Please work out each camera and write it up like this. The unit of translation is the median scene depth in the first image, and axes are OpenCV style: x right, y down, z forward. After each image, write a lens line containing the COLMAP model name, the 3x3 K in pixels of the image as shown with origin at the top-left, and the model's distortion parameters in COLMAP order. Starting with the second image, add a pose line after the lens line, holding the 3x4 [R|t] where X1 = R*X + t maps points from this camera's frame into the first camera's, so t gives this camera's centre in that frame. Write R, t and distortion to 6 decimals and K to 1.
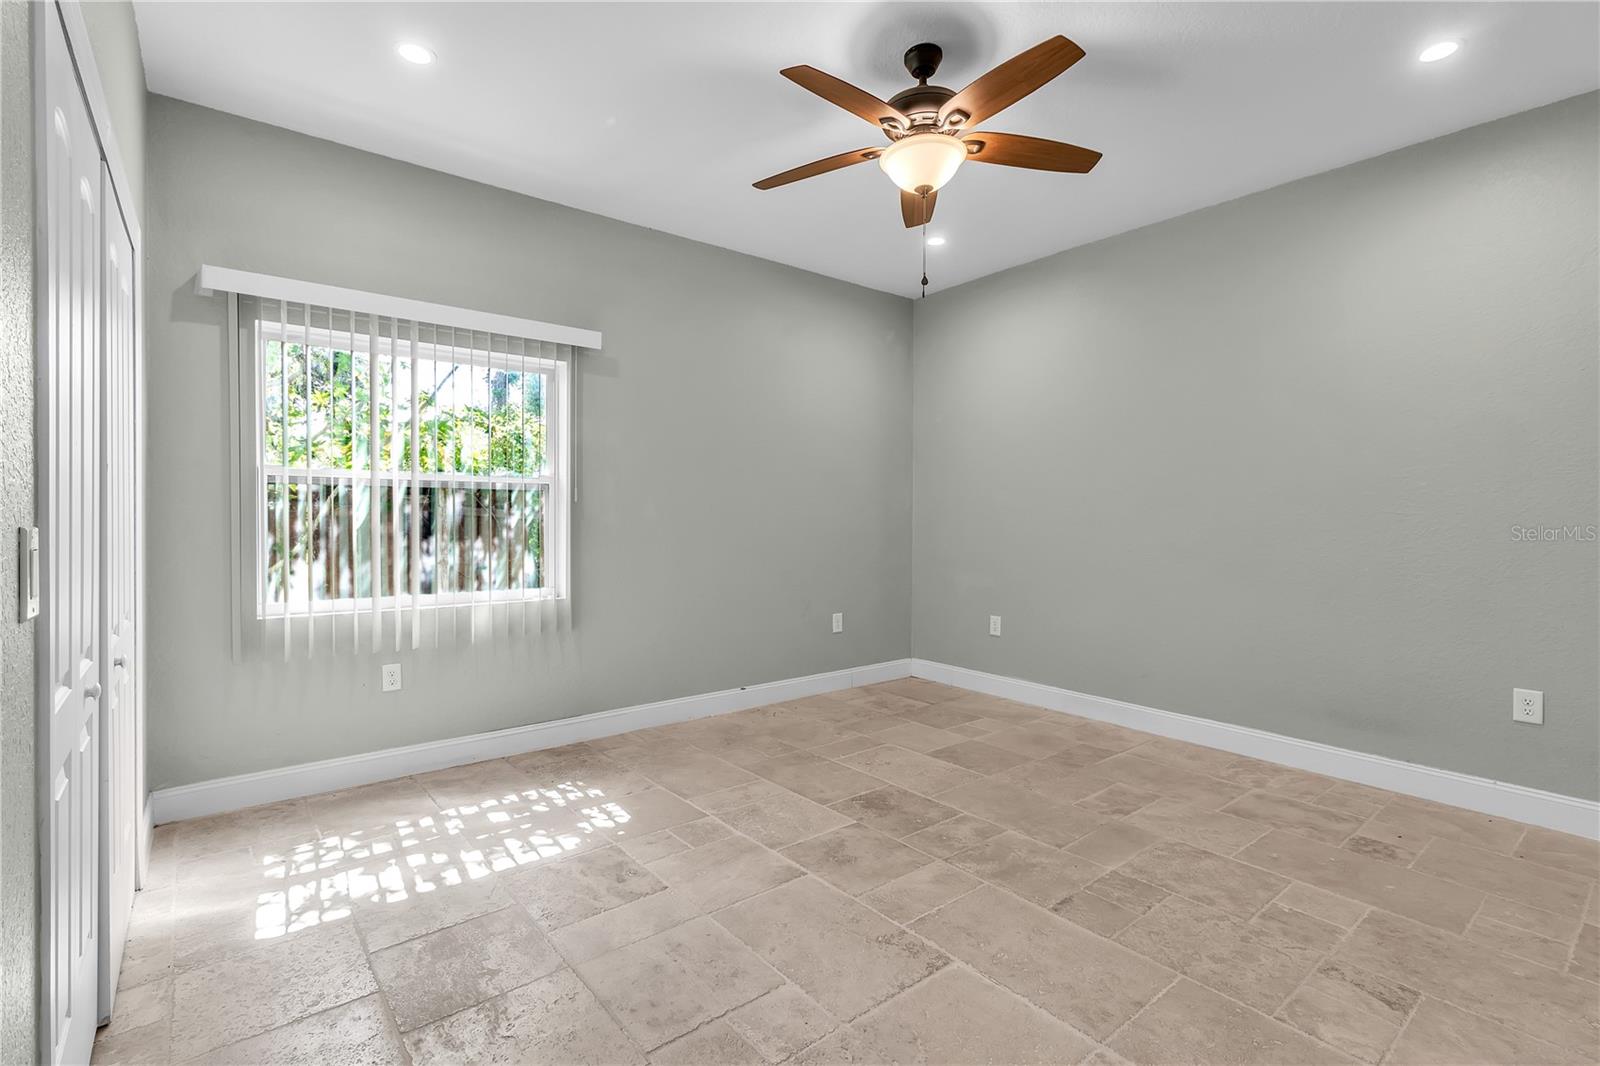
lens RADIAL K [[732.6, 0, 799.6], [0, 732.6, 520.1], [0, 0, 1]] dist [0.001517, 0.000253]
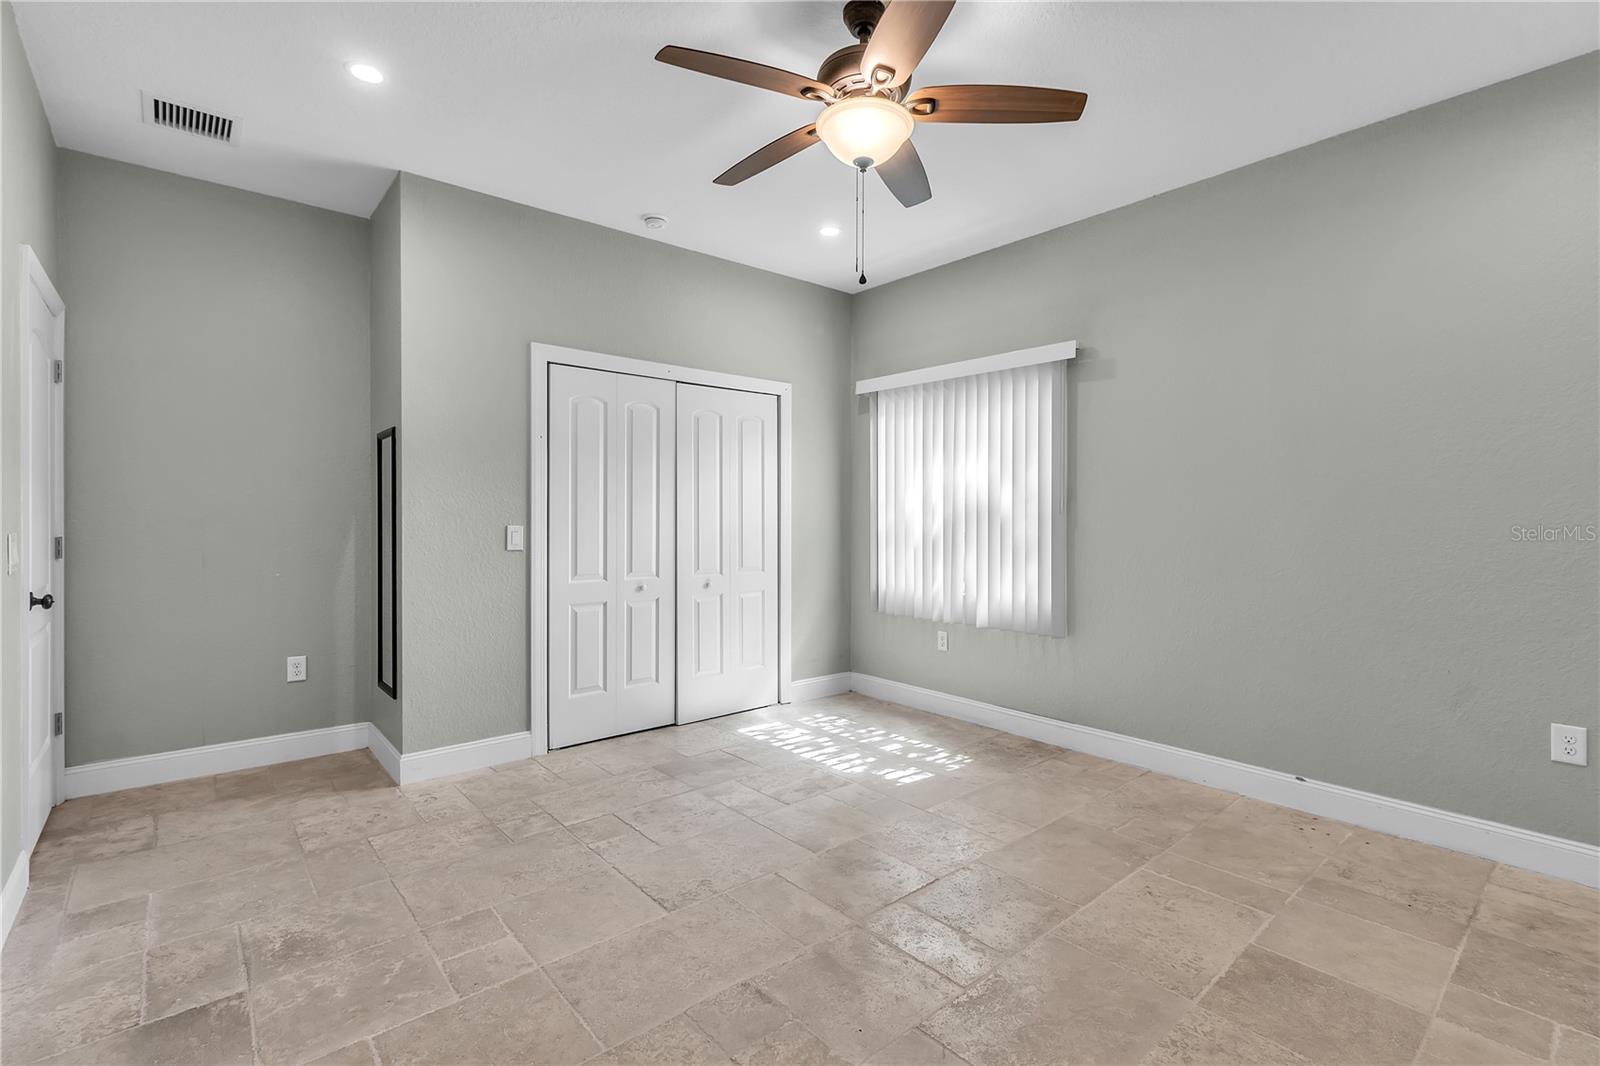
lens RADIAL K [[732.6, 0, 799.6], [0, 732.6, 520.1], [0, 0, 1]] dist [0.001517, 0.000253]
pose [[0.037299, 0.004334, -0.999295, 0.857823], [-0.017292, 0.999844, 0.003691, -0.010603], [0.999155, 0.017142, 0.037368, 0.727648]]
